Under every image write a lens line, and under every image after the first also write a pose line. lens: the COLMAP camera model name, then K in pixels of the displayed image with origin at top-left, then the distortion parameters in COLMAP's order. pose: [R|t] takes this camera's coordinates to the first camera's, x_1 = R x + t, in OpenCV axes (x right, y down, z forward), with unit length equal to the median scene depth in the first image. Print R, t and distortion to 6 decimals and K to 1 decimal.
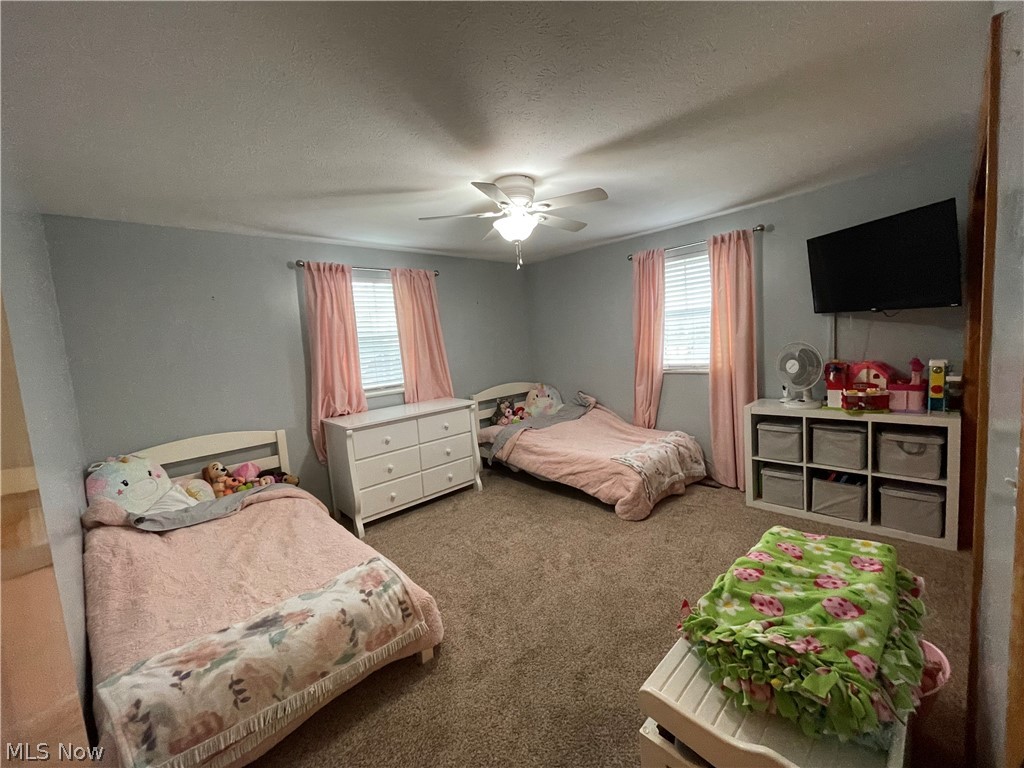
lens RADIAL K [[415.3, 0, 512.4], [0, 415.3, 378.3], [0, 0, 1]] dist [-0.006144, 0.000956]
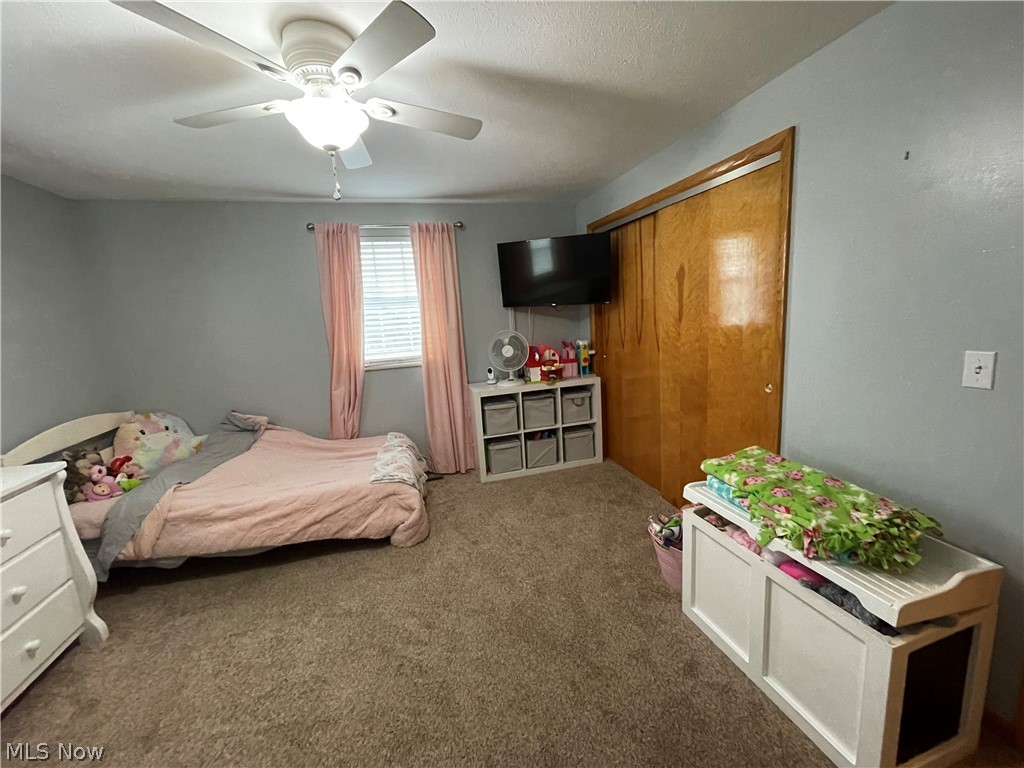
lens RADIAL K [[415.3, 0, 516.4], [0, 415.3, 380.1], [0, 0, 1]] dist [-0.006144, 0.000956]
pose [[0.455797, -0.100340, 0.884410, -0.332715], [0.108654, 0.992467, 0.056603, -0.010203], [-0.883427, 0.070295, 0.463266, 0.414839]]
